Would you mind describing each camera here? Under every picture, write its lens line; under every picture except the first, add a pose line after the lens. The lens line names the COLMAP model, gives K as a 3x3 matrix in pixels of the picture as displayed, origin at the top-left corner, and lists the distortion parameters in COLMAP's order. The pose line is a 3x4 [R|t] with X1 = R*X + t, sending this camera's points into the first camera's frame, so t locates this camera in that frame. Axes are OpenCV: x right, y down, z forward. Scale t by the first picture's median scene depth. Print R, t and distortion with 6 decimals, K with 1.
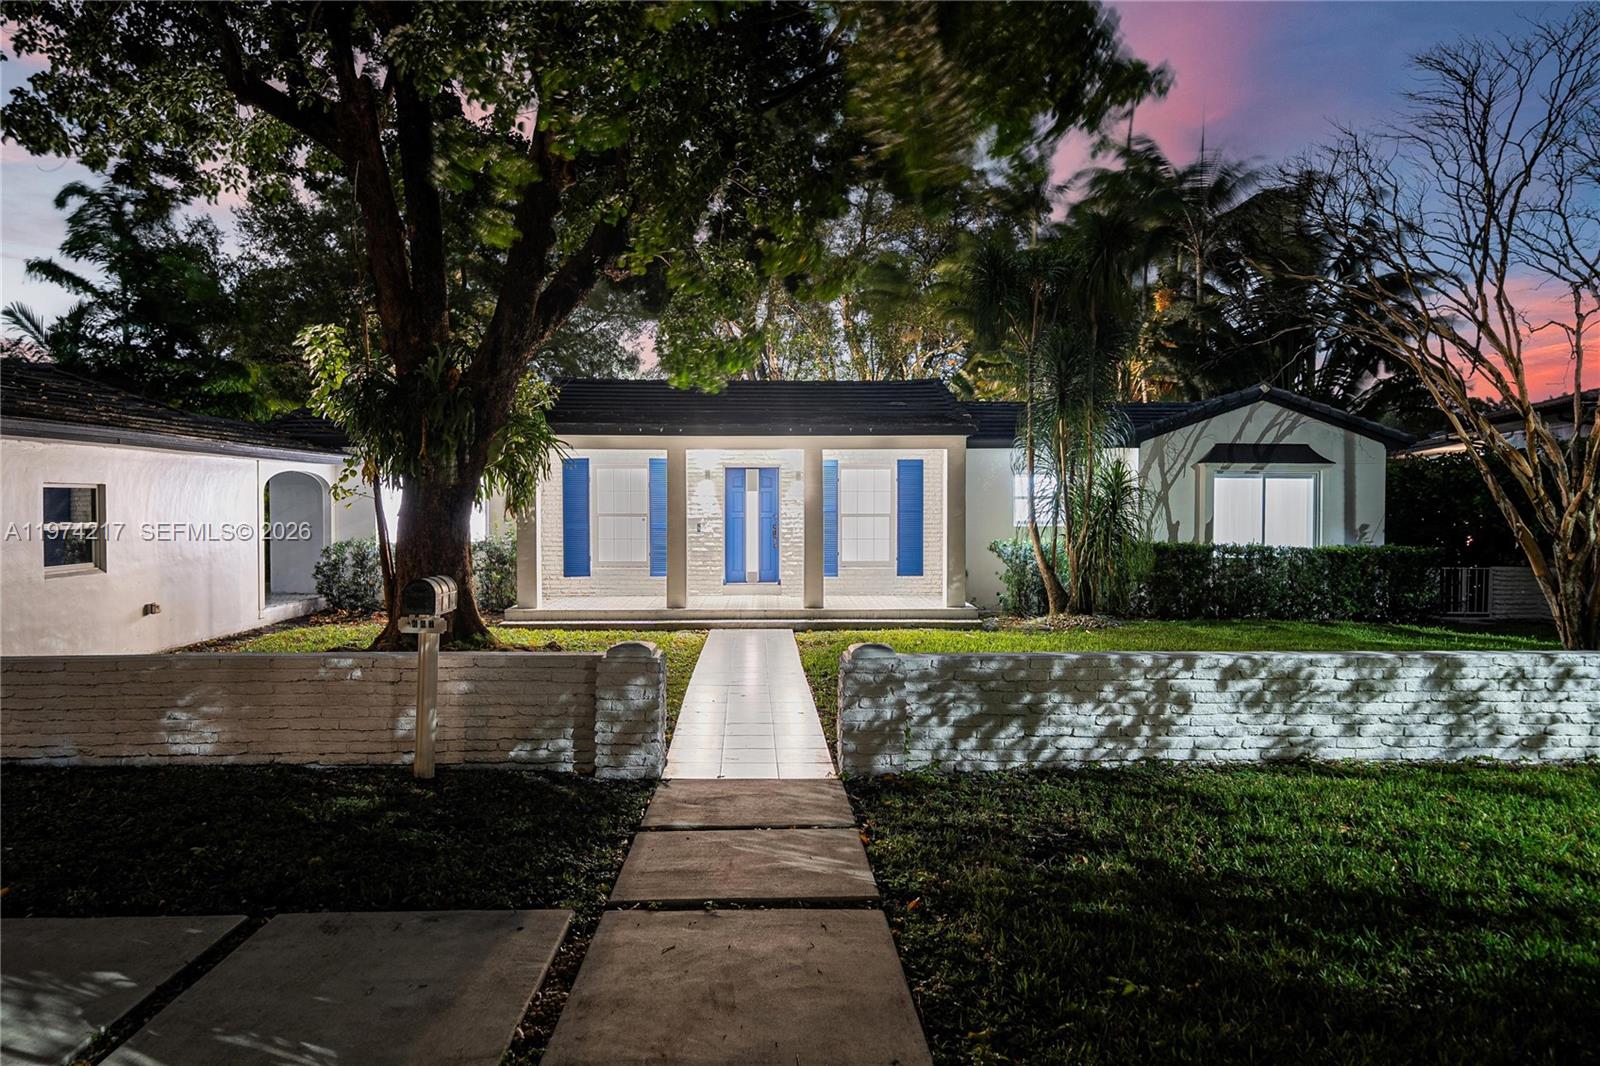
lens RADIAL K [[1003.5, 0, 800.0], [0, 1003.5, 533.0], [0, 0, 1]] dist [-0.001505, 0.001270]
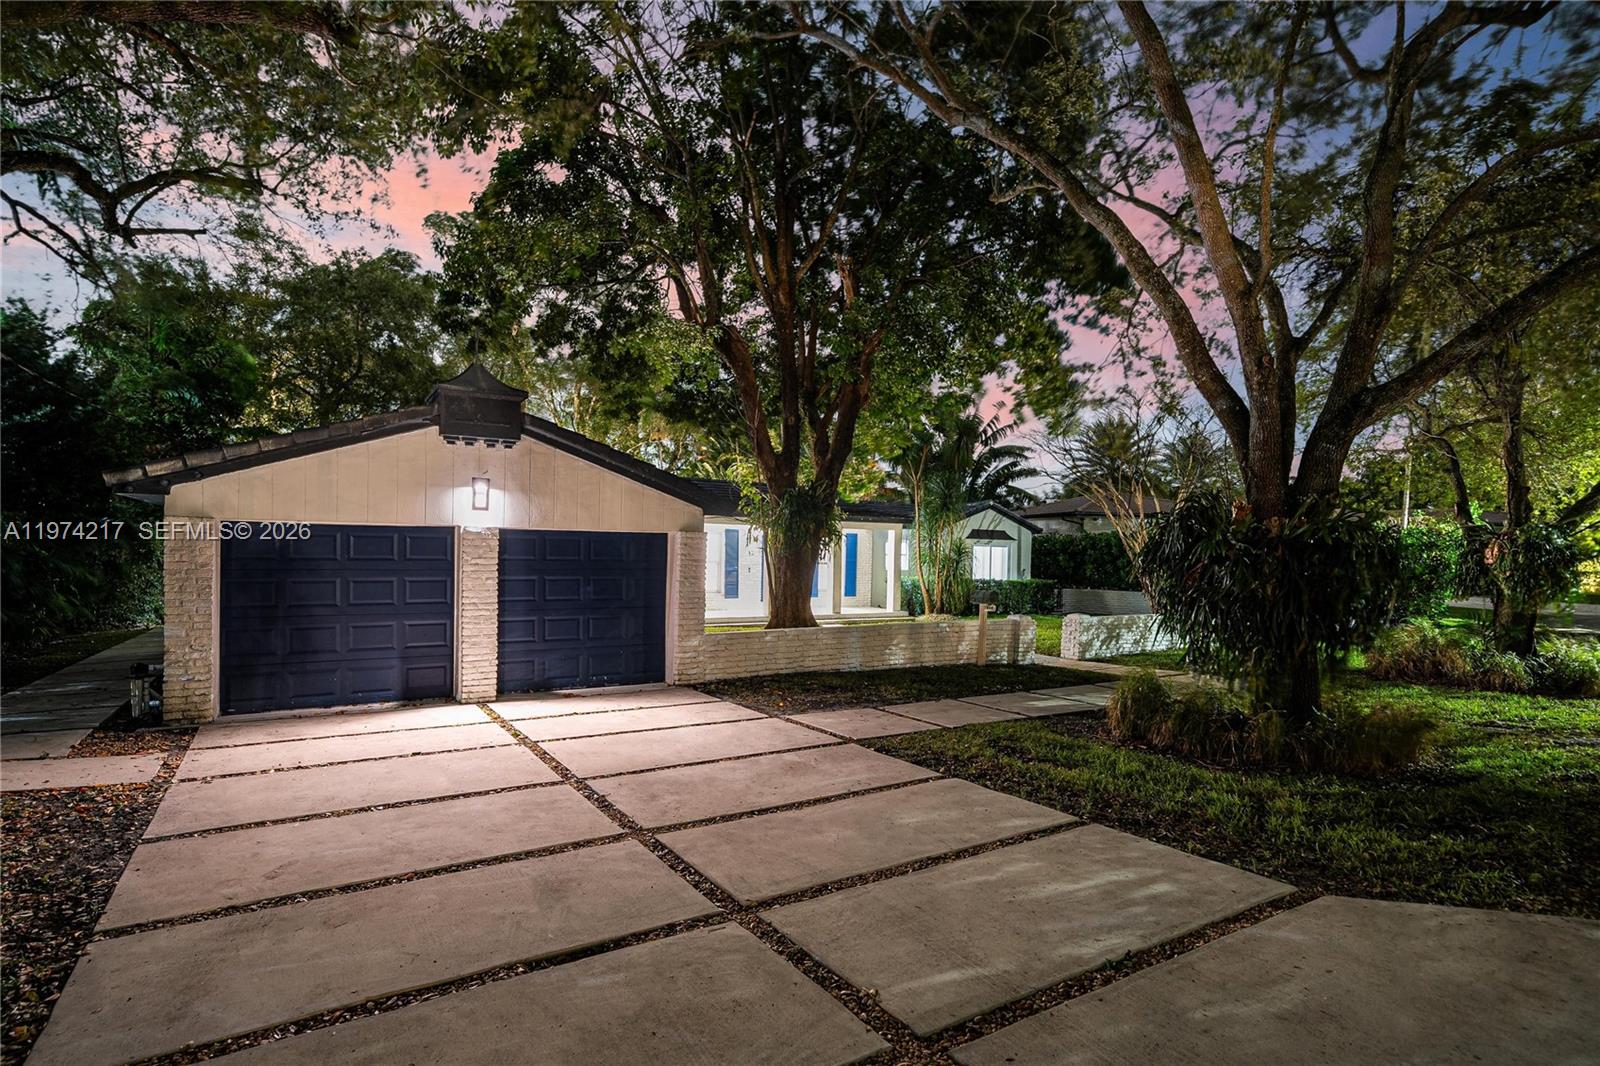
lens RADIAL K [[789.6, 0, 800.0], [0, 789.6, 533.0], [0, 0, 1]] dist [-0.000273, 0.000100]
pose [[0.867362, 0.028915, 0.496838, -1.072850], [-0.004717, 0.998744, -0.049889, 0.000154], [-0.497656, 0.040928, 0.866408, -0.334064]]
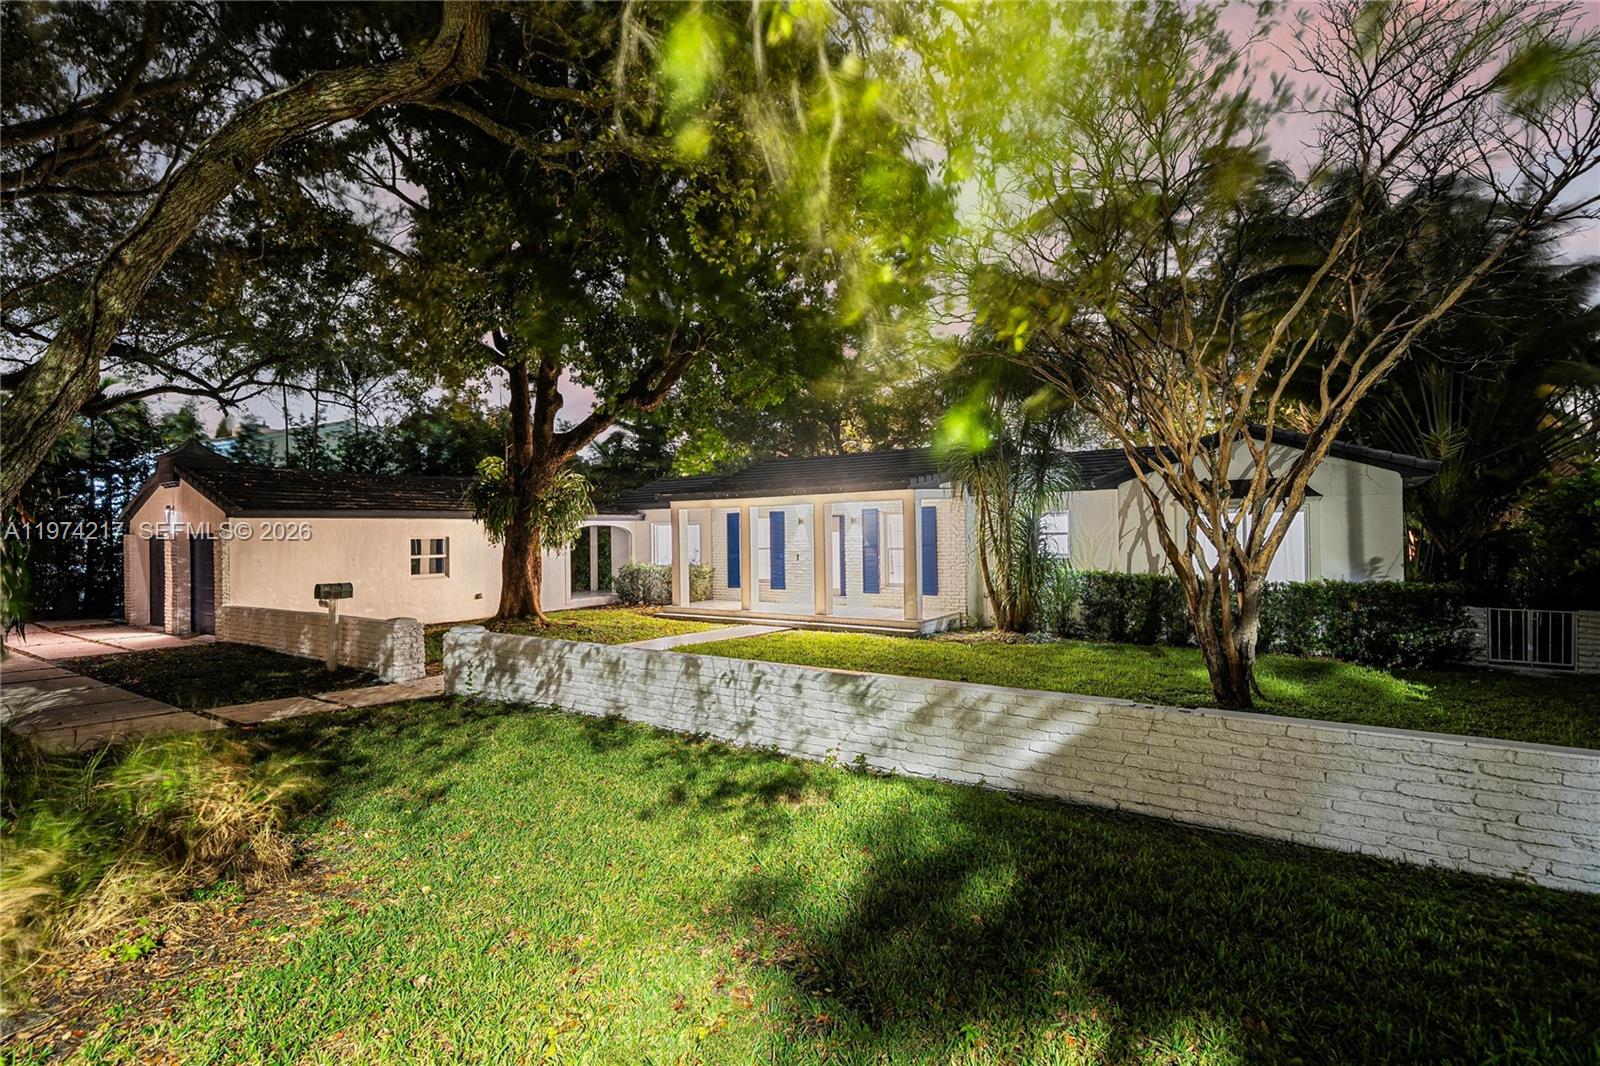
lens RADIAL K [[789.6, 0, 800.0], [0, 789.6, 533.0], [0, 0, 1]] dist [-0.000273, 0.000100]
pose [[0.788897, -0.011555, -0.614416, 0.937591], [-0.004125, 0.999701, -0.024097, -0.019091], [0.614511, 0.021545, 0.788614, 0.128430]]
